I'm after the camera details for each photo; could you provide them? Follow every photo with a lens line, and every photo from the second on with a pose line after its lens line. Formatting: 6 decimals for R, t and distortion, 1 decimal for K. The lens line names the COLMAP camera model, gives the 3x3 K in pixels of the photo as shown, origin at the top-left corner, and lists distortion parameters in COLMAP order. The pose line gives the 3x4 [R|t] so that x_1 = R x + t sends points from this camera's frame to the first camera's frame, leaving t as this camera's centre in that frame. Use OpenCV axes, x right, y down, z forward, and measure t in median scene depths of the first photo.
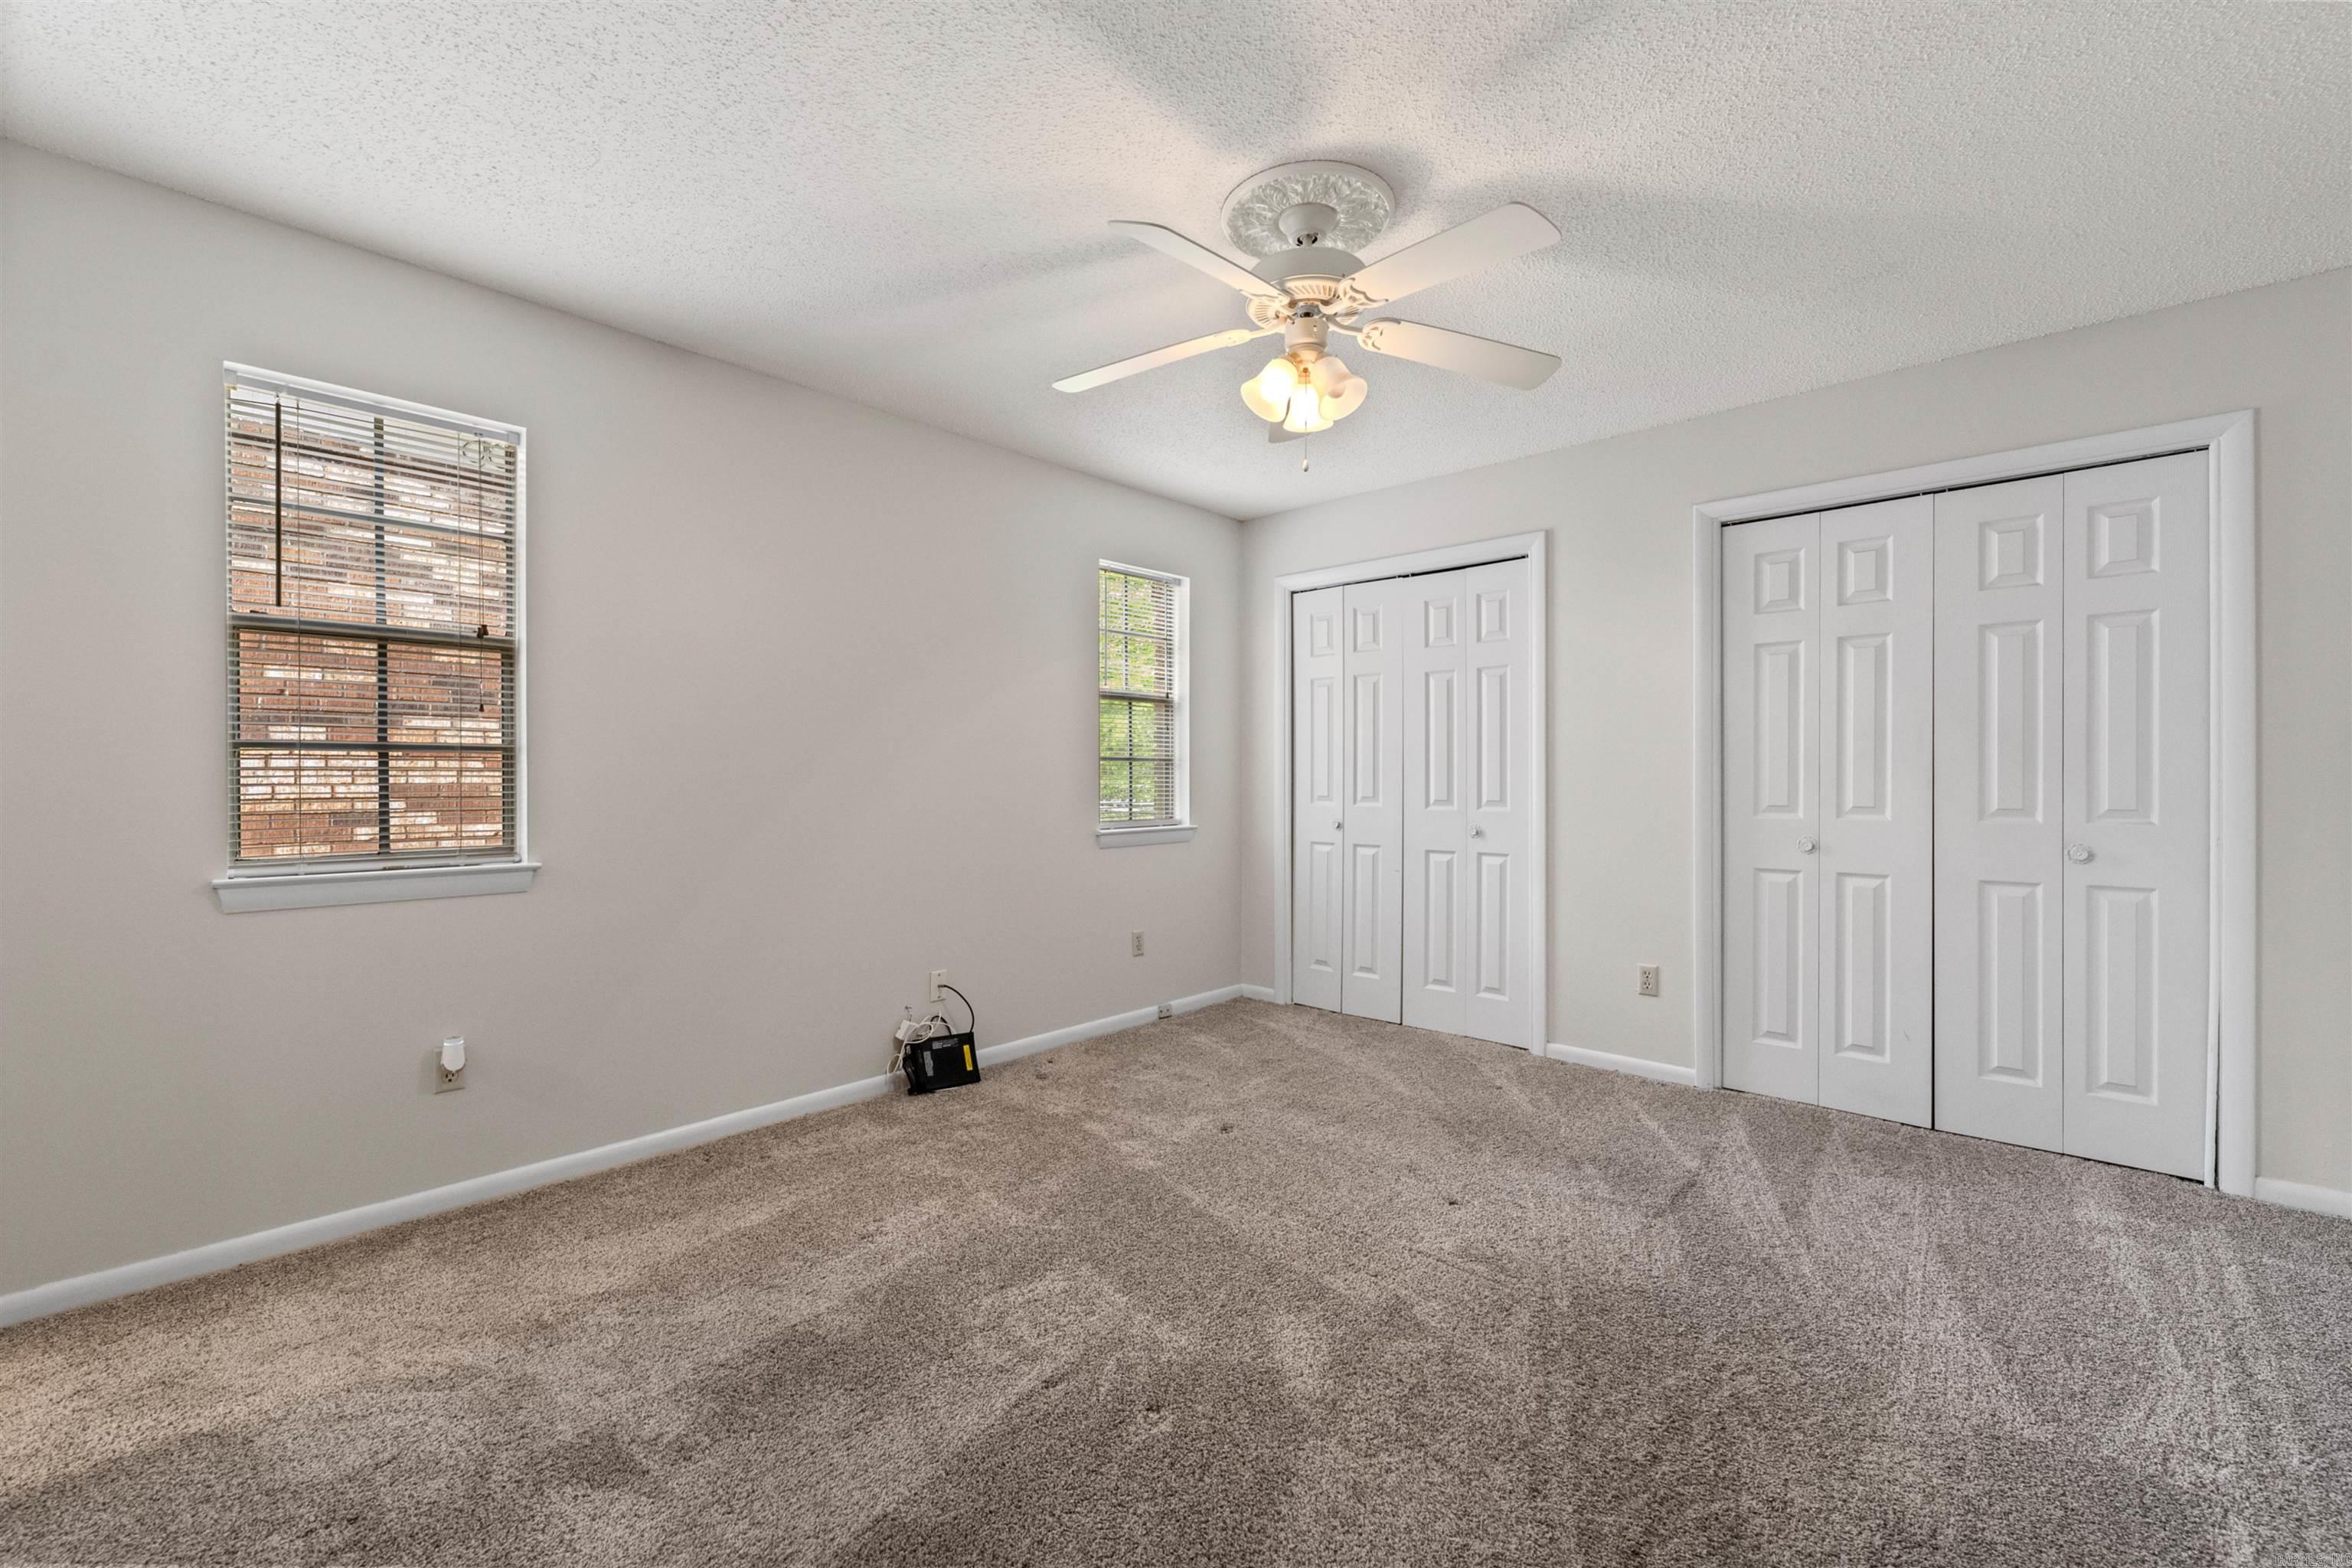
lens RADIAL K [[968.6, 0, 1183.6], [0, 968.6, 779.4], [0, 0, 1]] dist [0.003415, -0.000987]
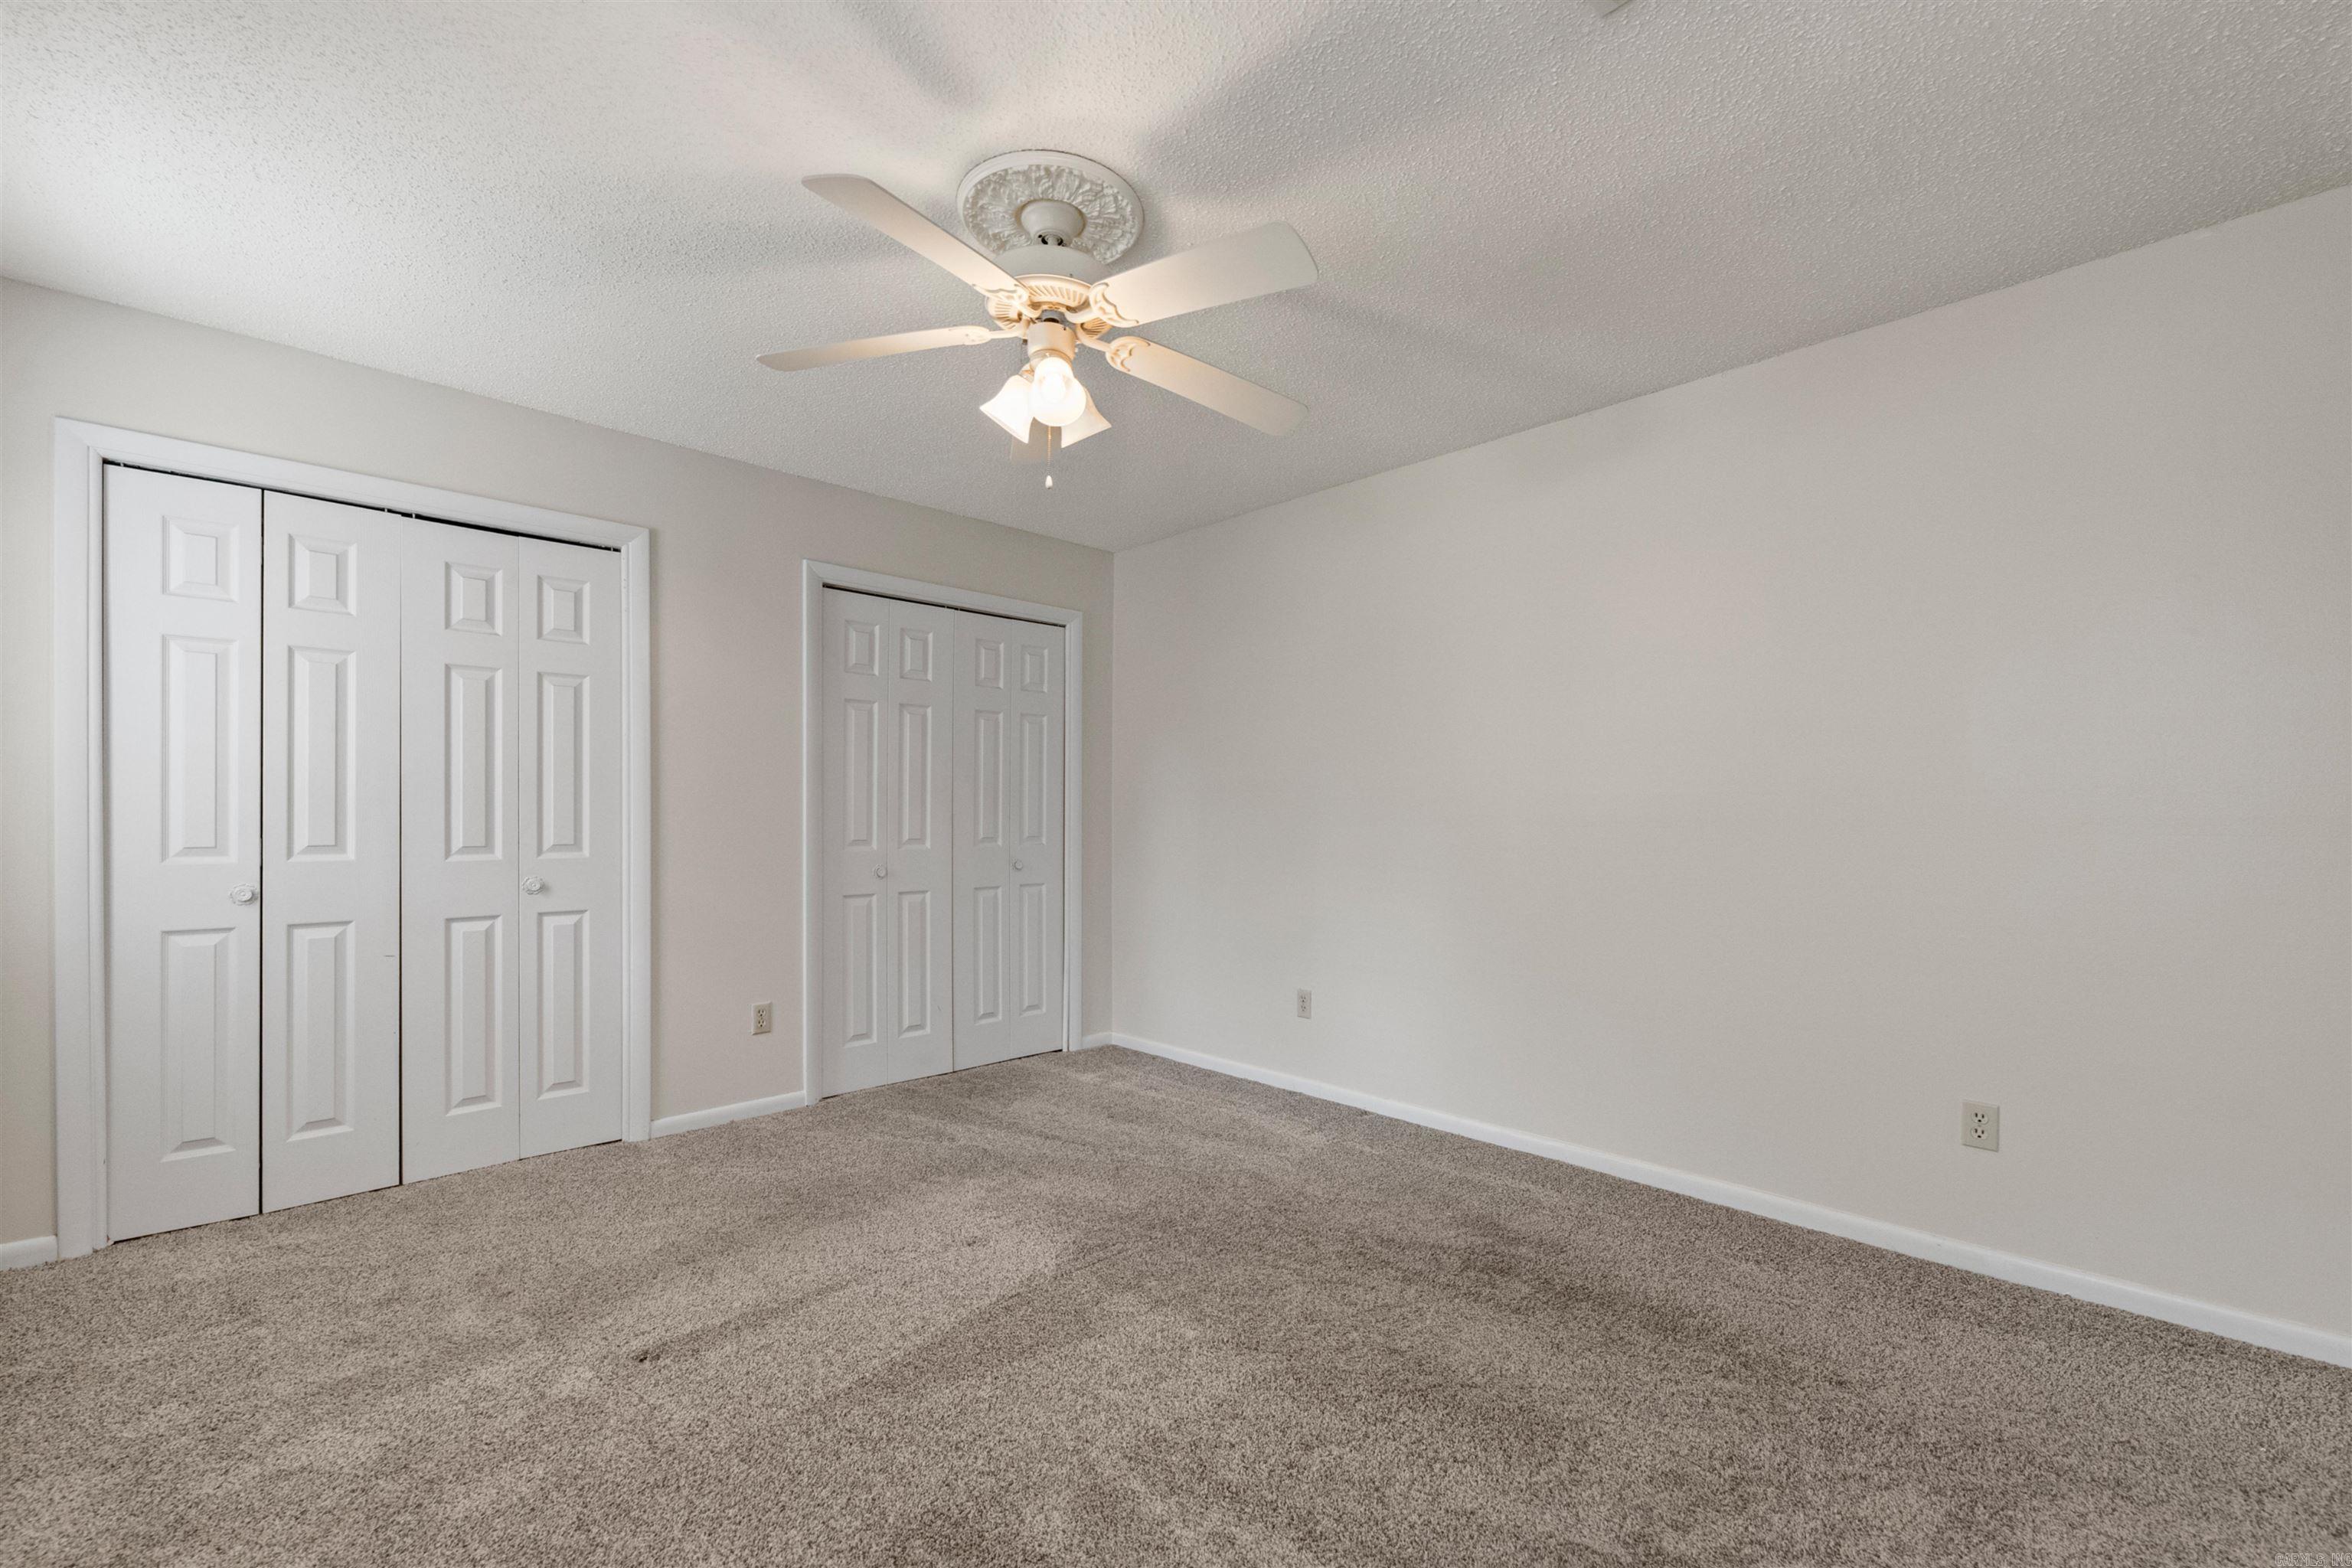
lens RADIAL K [[968.6, 0, 1240.3], [0, 968.6, 818.0], [0, 0, 1]] dist [0.003415, -0.000987]
pose [[0.033669, -0.001208, 0.999432, -0.493307], [-0.000223, 0.999999, 0.001216, -0.000655], [-0.999433, -0.000264, 0.033668, 0.466687]]
